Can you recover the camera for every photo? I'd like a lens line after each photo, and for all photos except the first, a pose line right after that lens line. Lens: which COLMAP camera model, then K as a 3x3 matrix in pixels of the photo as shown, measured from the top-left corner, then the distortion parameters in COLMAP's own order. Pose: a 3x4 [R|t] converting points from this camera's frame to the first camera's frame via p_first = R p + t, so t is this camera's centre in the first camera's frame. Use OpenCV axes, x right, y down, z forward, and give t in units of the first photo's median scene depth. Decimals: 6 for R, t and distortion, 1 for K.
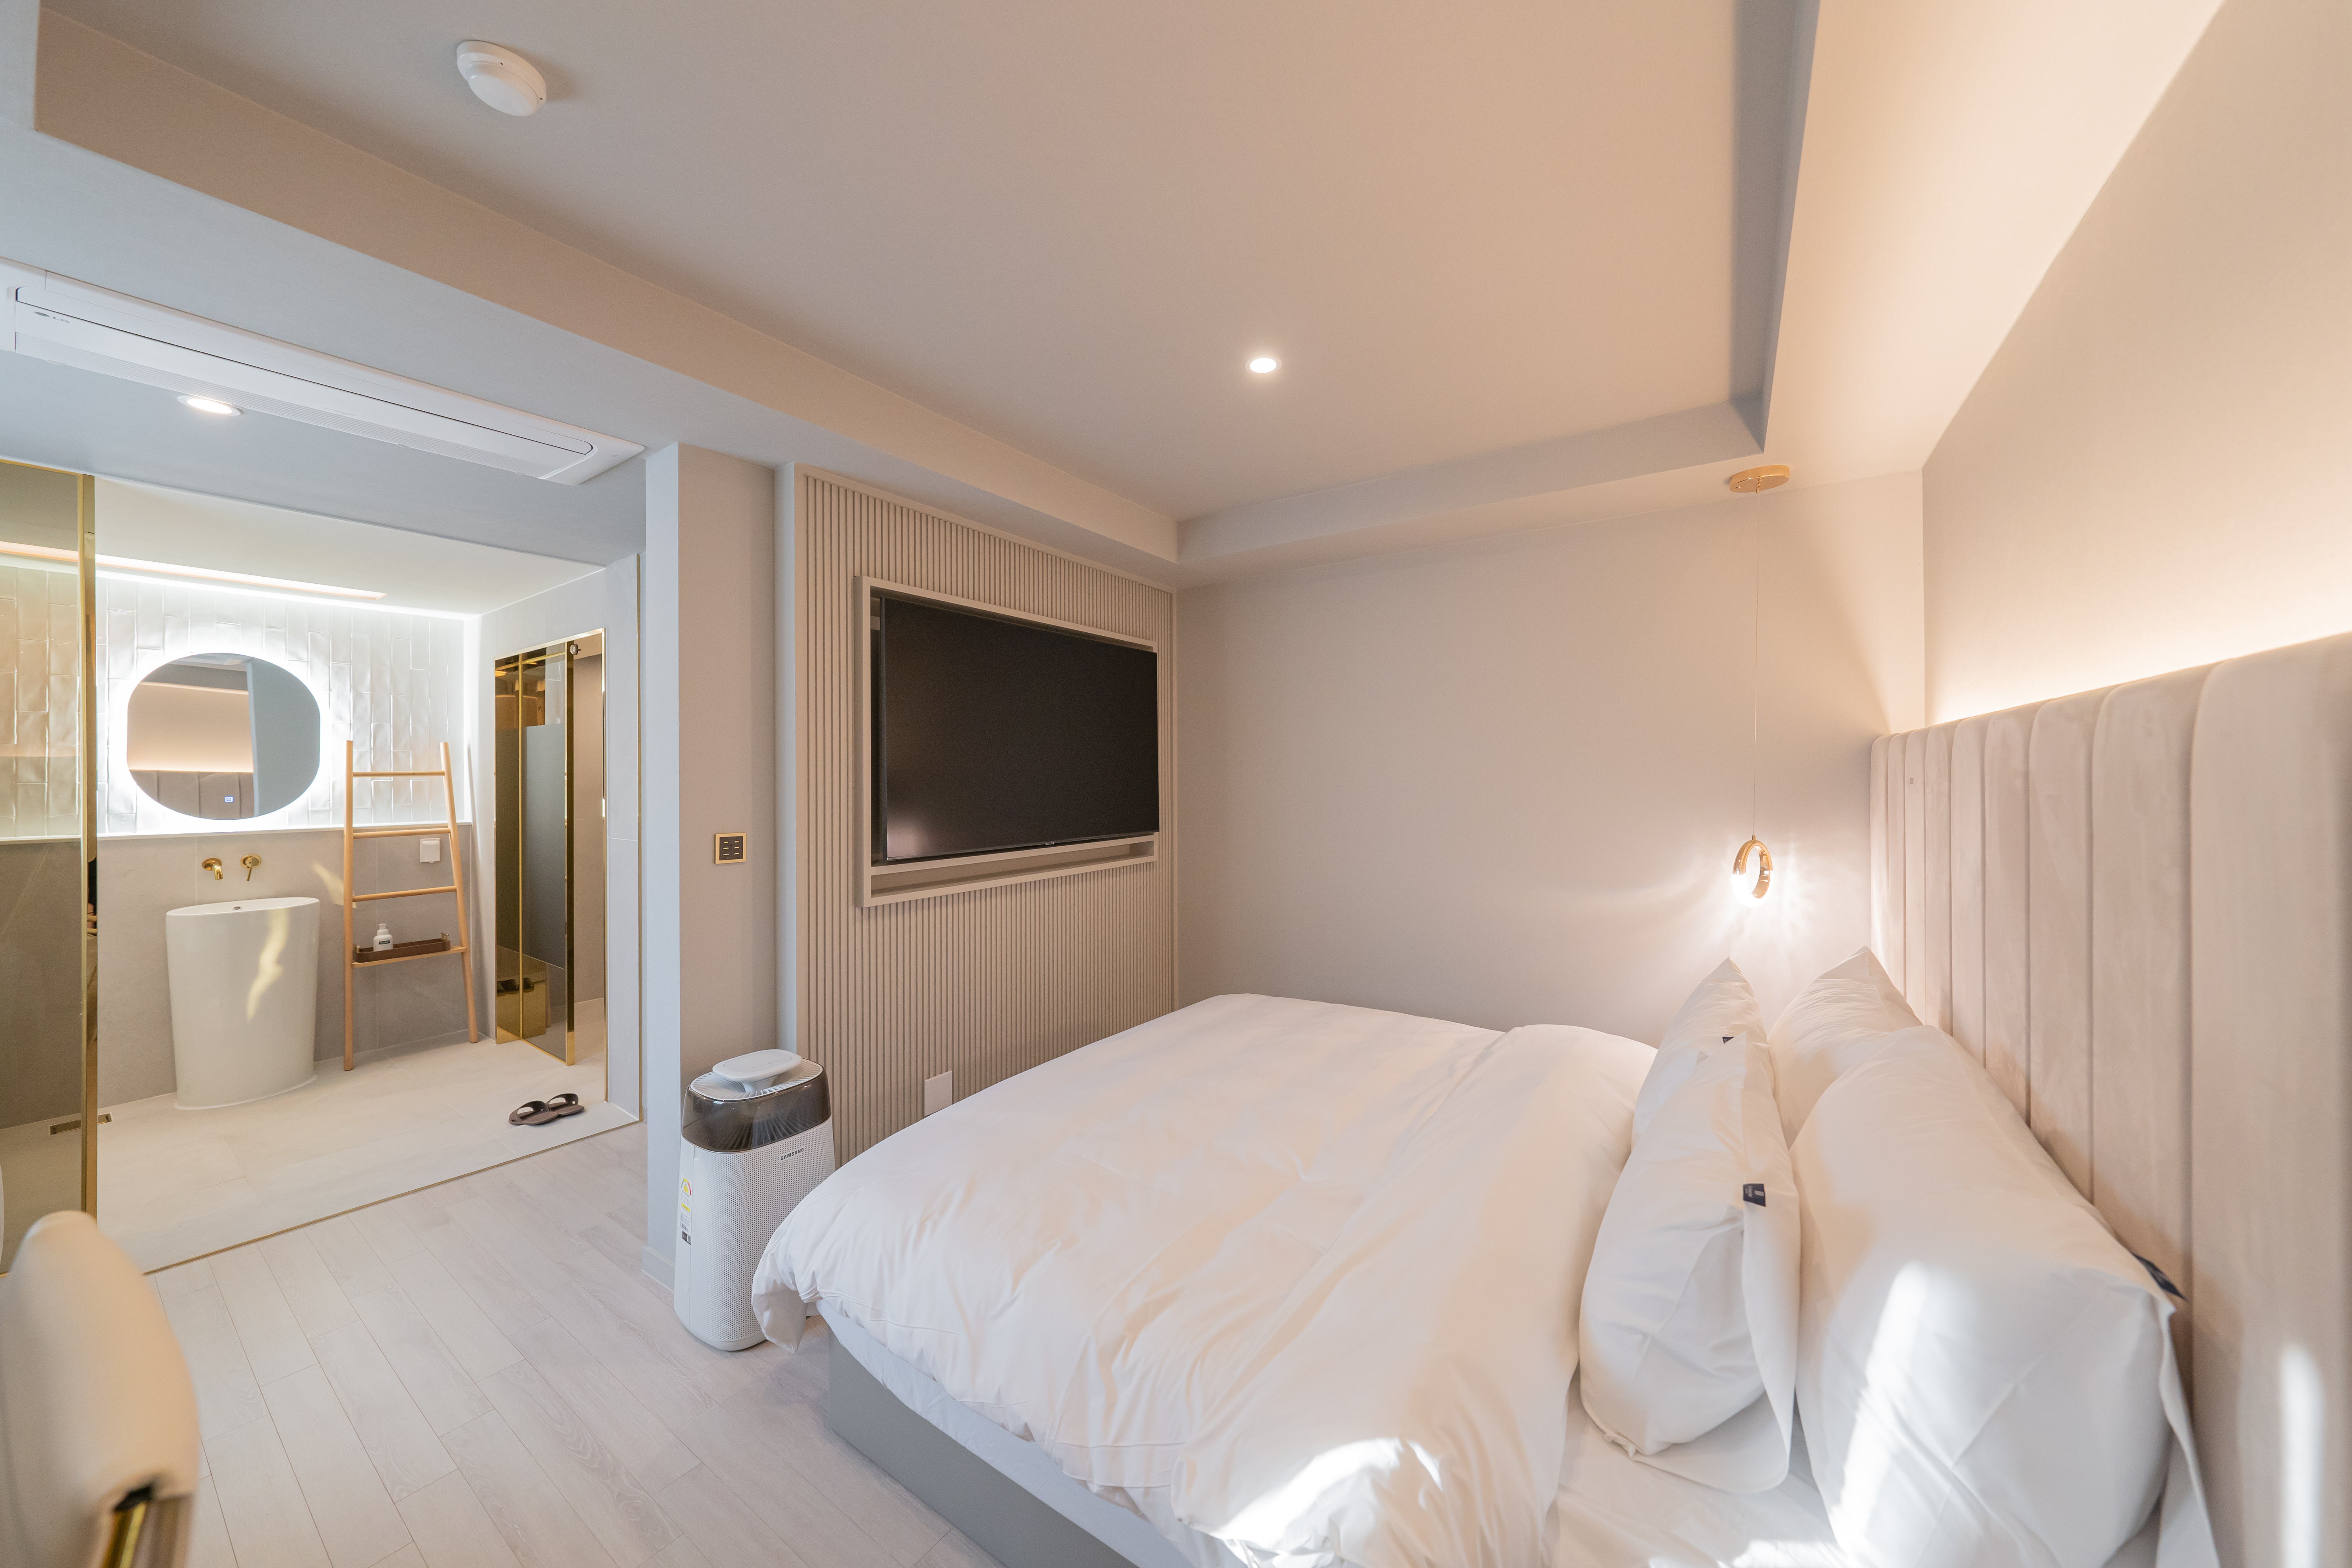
lens RADIAL K [[802.2, 0, 1177.9], [0, 802.2, 771.2], [0, 0, 1]] dist [-0.000457, 0.000083]
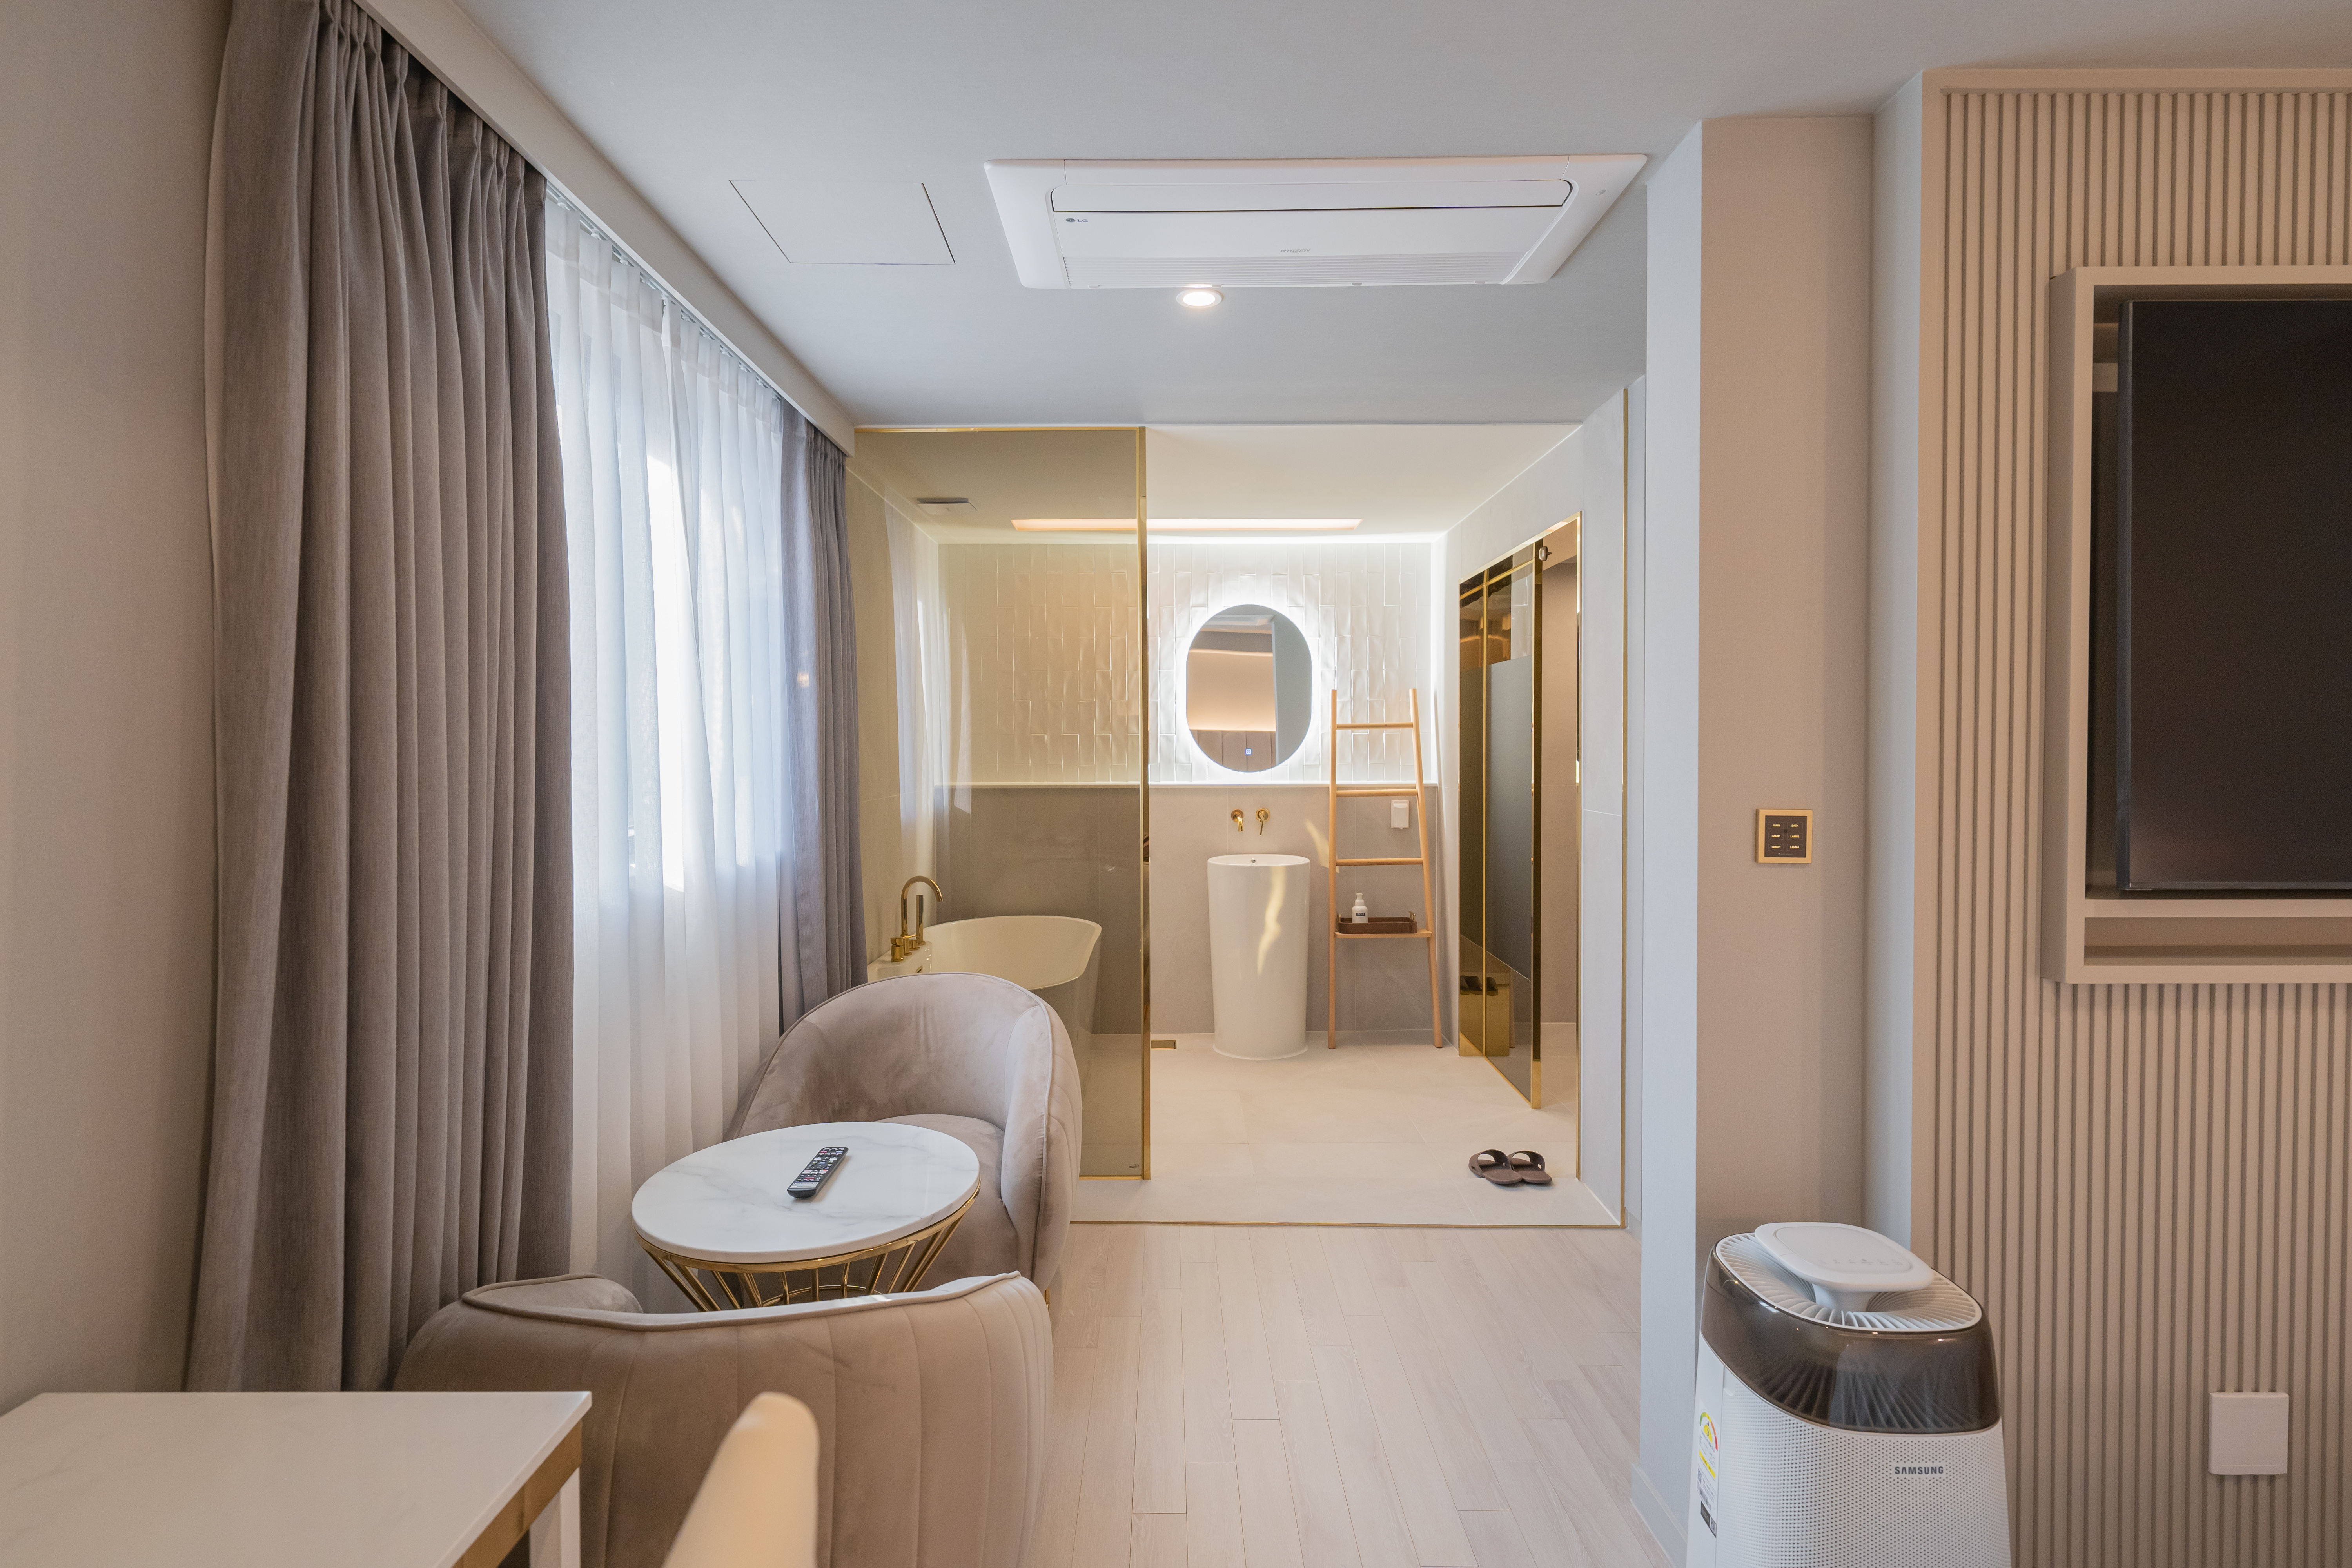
lens RADIAL K [[1154.8, 0, 1137.9], [0, 1154.8, 766.9], [0, 0, 1]] dist [-0.001187, -0.006231]
pose [[0.556461, 0.022171, -0.830578, -0.068567], [0.005335, 0.999528, 0.030255, 0.010178], [0.830857, -0.021267, 0.556080, 0.088729]]
